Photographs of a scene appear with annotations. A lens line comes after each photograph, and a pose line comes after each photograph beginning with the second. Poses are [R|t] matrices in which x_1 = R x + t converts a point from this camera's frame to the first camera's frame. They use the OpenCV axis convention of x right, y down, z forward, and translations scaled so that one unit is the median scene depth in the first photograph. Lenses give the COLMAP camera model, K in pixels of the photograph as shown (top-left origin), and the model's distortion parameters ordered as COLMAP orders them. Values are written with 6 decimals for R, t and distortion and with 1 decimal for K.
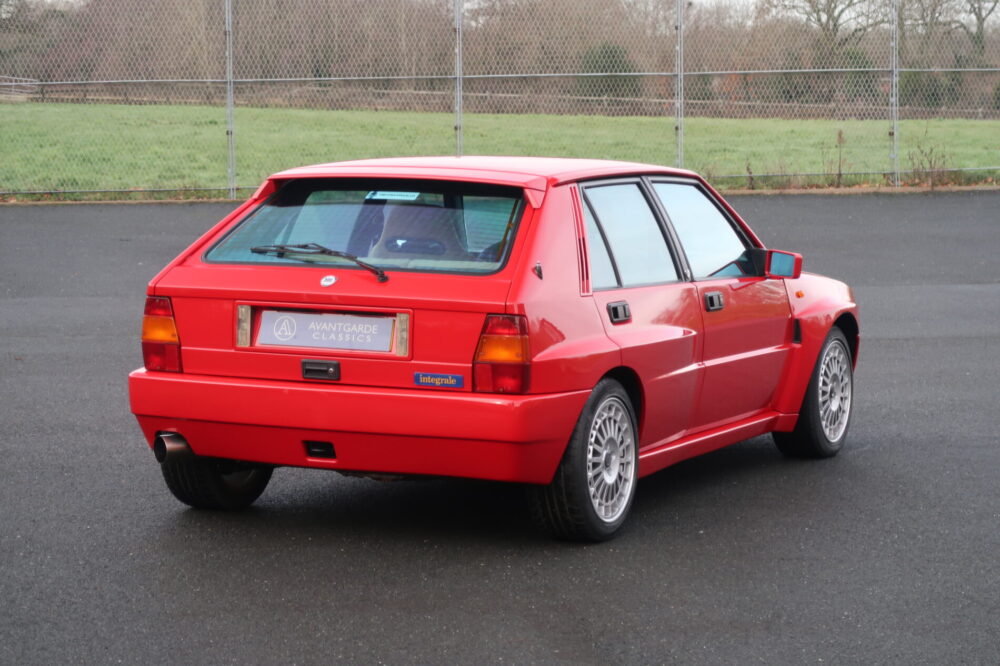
lens RADIAL K [[2793.8, 0, 500.0], [0, 2793.8, 333.0], [0, 0, 1]] dist [-0.094202, 1.206466]
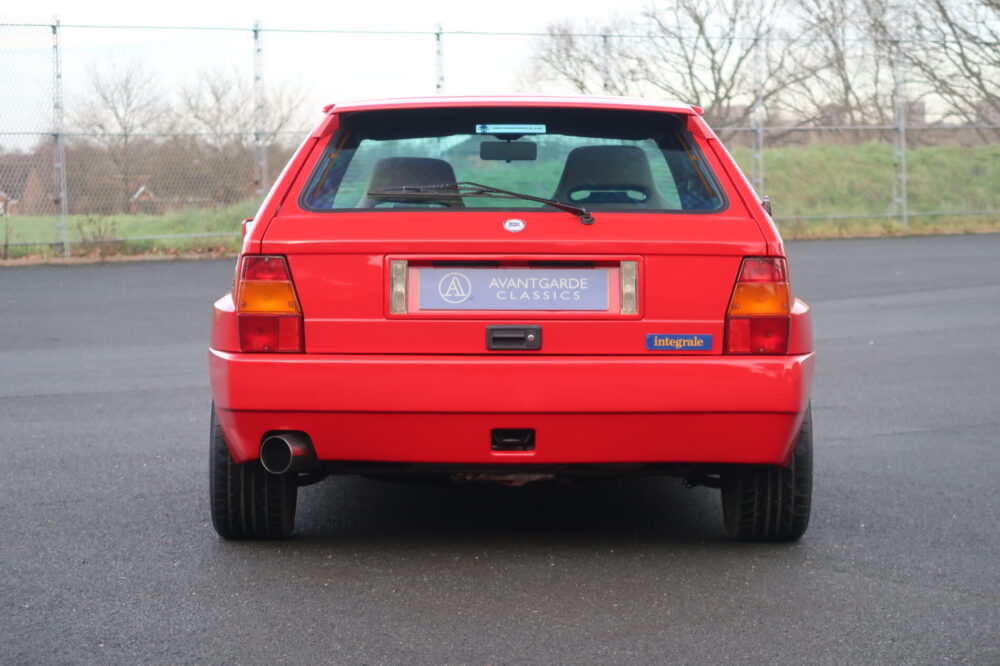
lens RADIAL K [[2793.8, 0, 500.0], [0, 2793.8, 333.0], [0, 0, 1]] dist [-0.094202, 1.206466]
pose [[0.905471, -0.026602, 0.423573, -0.305510], [0.045468, 0.998370, -0.034496, 0.029584], [-0.421965, 0.050494, 0.905205, 0.218375]]
